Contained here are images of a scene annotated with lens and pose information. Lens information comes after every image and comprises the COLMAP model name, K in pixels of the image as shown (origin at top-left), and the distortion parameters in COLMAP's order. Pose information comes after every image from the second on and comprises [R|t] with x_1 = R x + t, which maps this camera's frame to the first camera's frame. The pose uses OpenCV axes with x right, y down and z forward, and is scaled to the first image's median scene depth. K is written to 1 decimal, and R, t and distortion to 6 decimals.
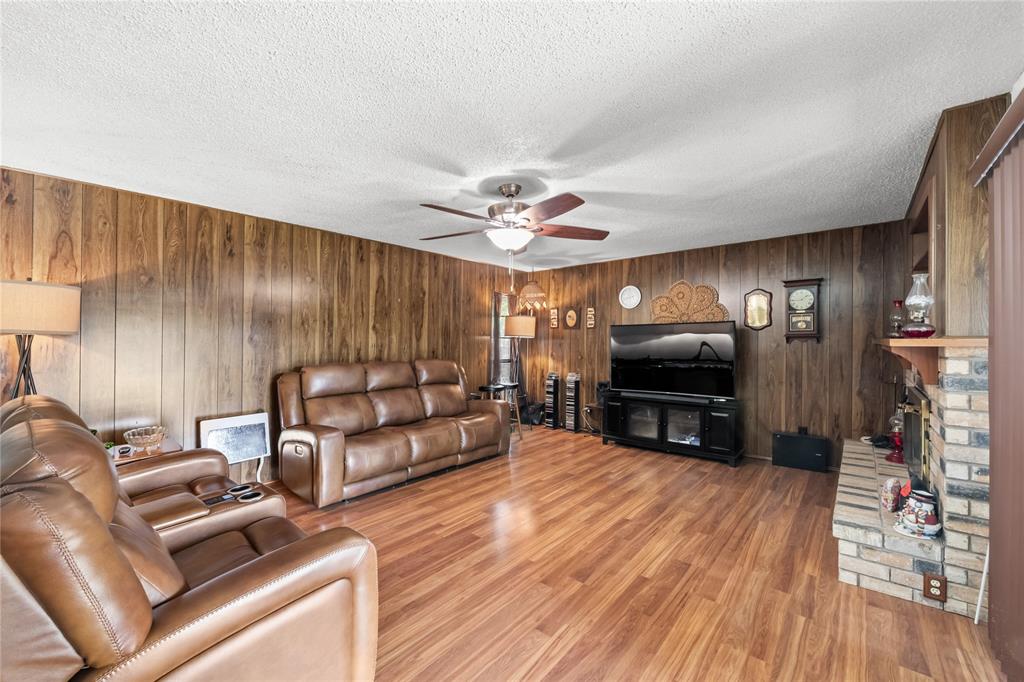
lens RADIAL K [[414.1, 0, 512.0], [0, 414.1, 341.0], [0, 0, 1]] dist [-0.000287, -0.000041]
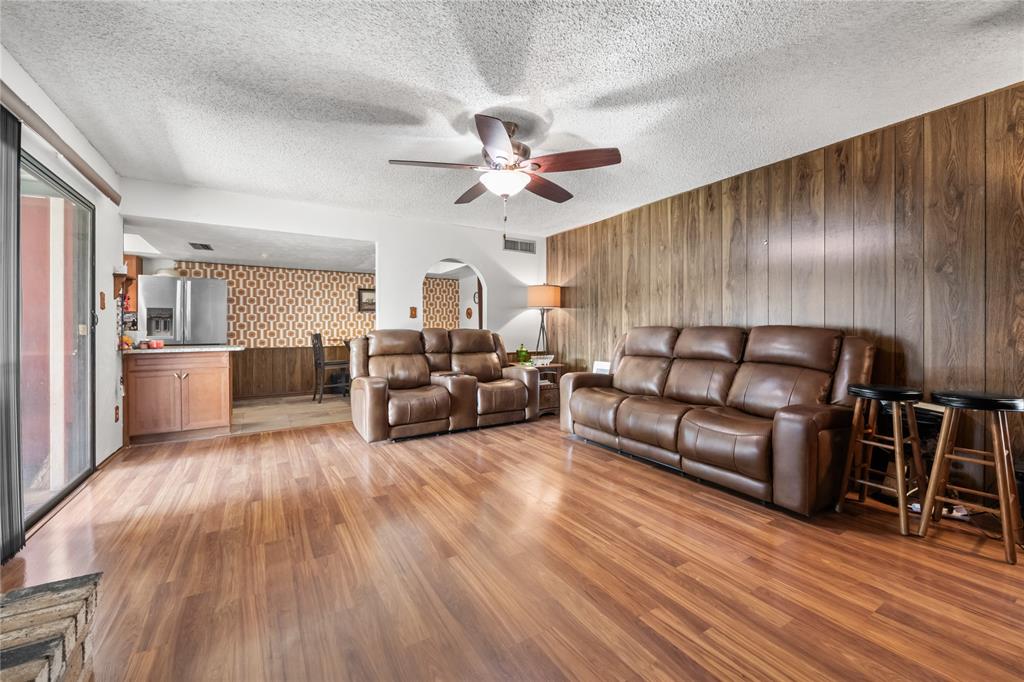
lens RADIAL K [[412.0, 0, 512.8], [0, 412.0, 323.6], [0, 0, 1]] dist [0.000168, -0.000059]
pose [[-0.312901, -0.007065, -0.949759, 0.642743], [-0.001089, 0.999974, -0.007080, 0.054572], [0.949785, -0.001181, -0.312901, 0.966831]]
